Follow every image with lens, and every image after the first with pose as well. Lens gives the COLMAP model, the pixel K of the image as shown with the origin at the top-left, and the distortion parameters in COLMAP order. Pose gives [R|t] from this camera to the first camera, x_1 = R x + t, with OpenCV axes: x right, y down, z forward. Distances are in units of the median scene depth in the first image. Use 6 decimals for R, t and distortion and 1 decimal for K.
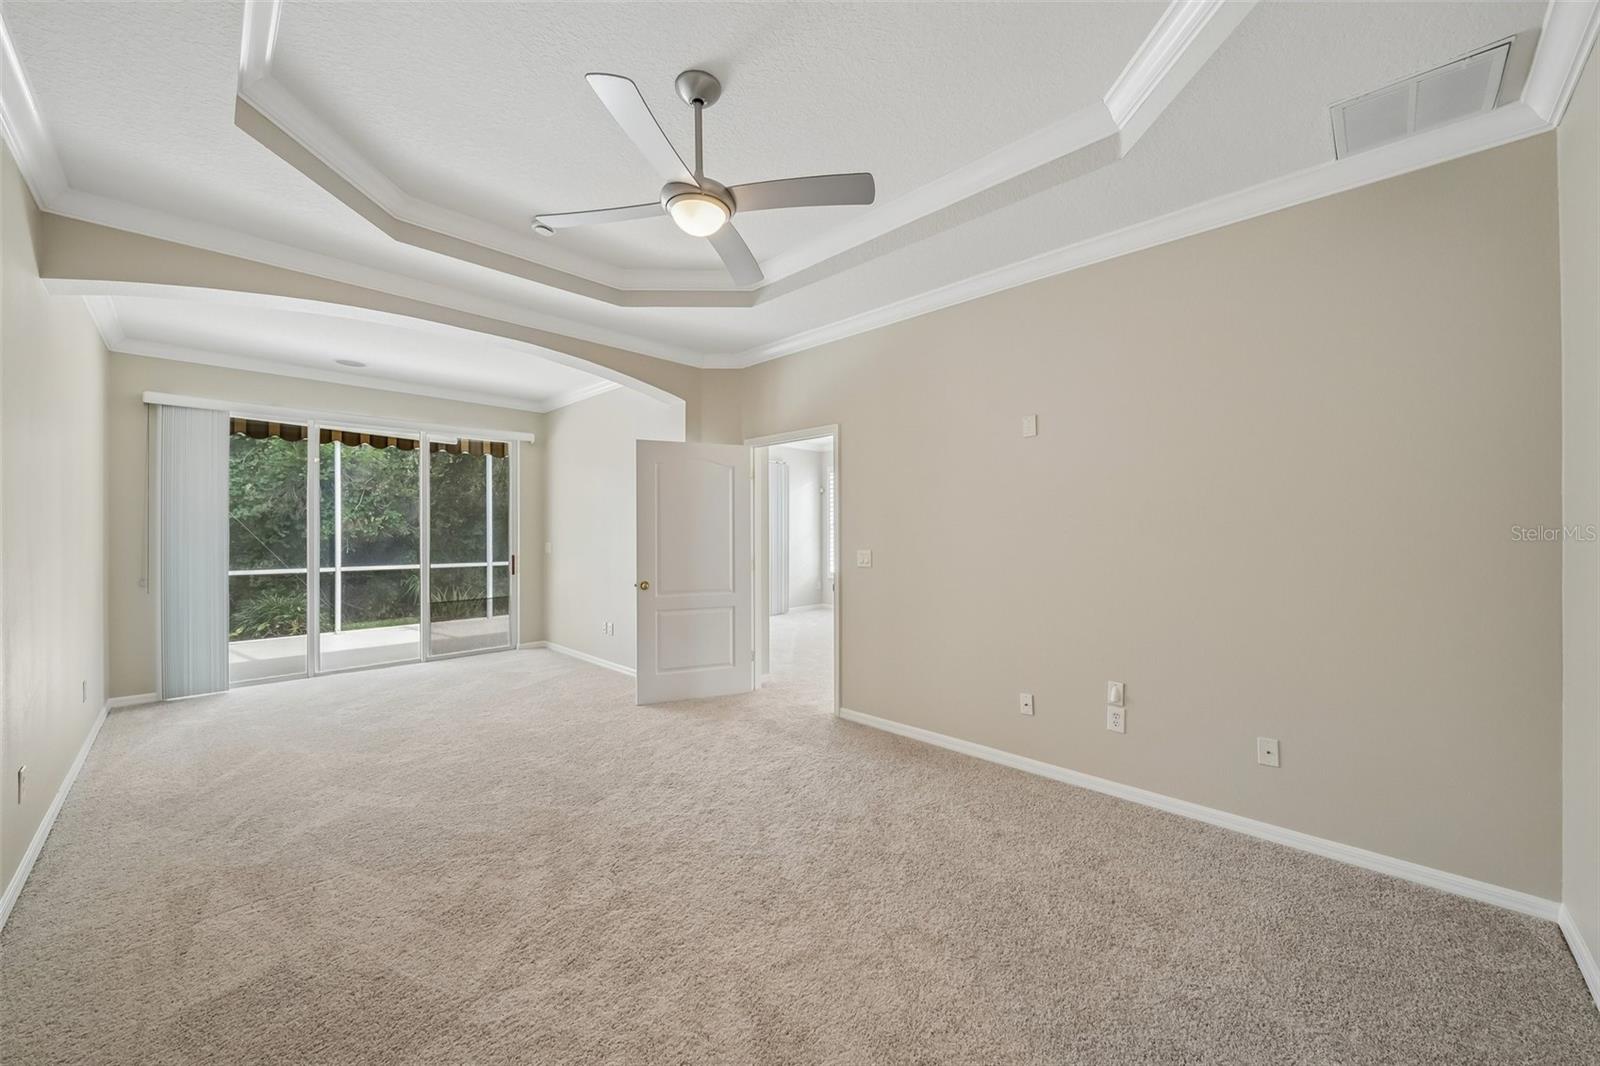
lens RADIAL K [[594.2, 0, 804.7], [0, 594.2, 524.8], [0, 0, 1]] dist [0.001924, 0.000140]
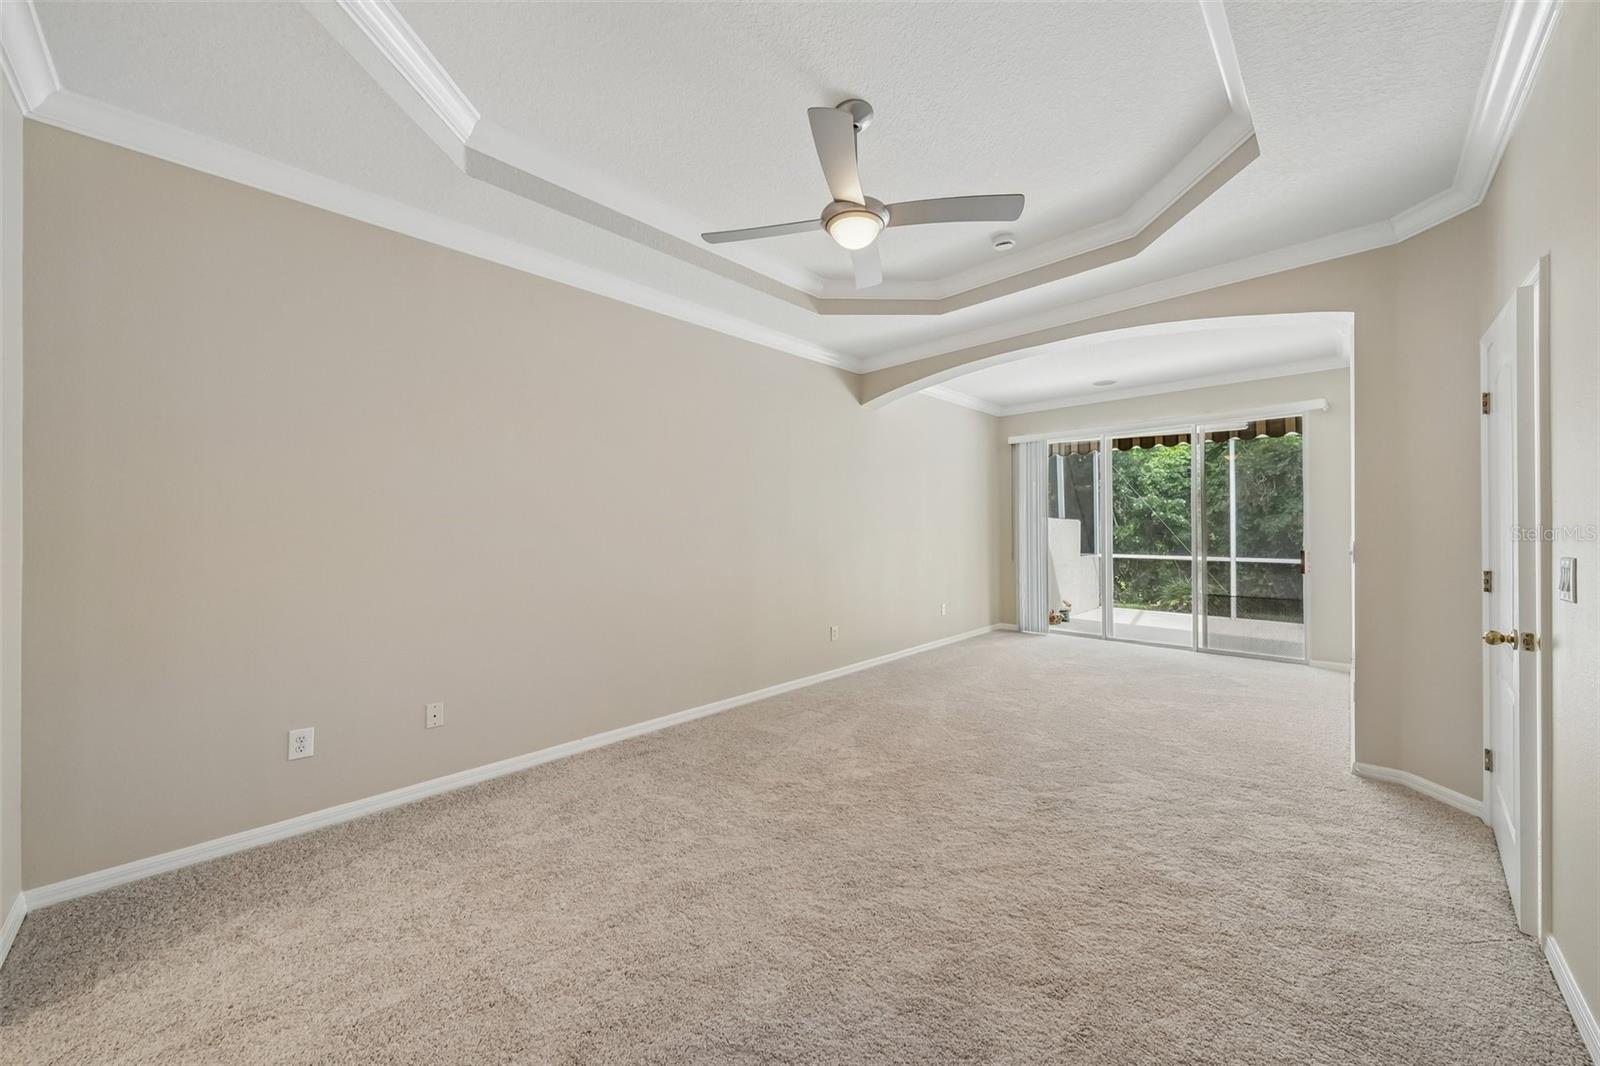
lens RADIAL K [[568.1, 0, 805.5], [0, 568.1, 534.3], [0, 0, 1]] dist [0.000638, -0.000188]
pose [[0.002762, 0.013496, -0.999905, 0.335554], [0.014440, 0.999804, 0.013535, 0.007600], [0.999892, -0.014476, 0.002567, 0.344455]]
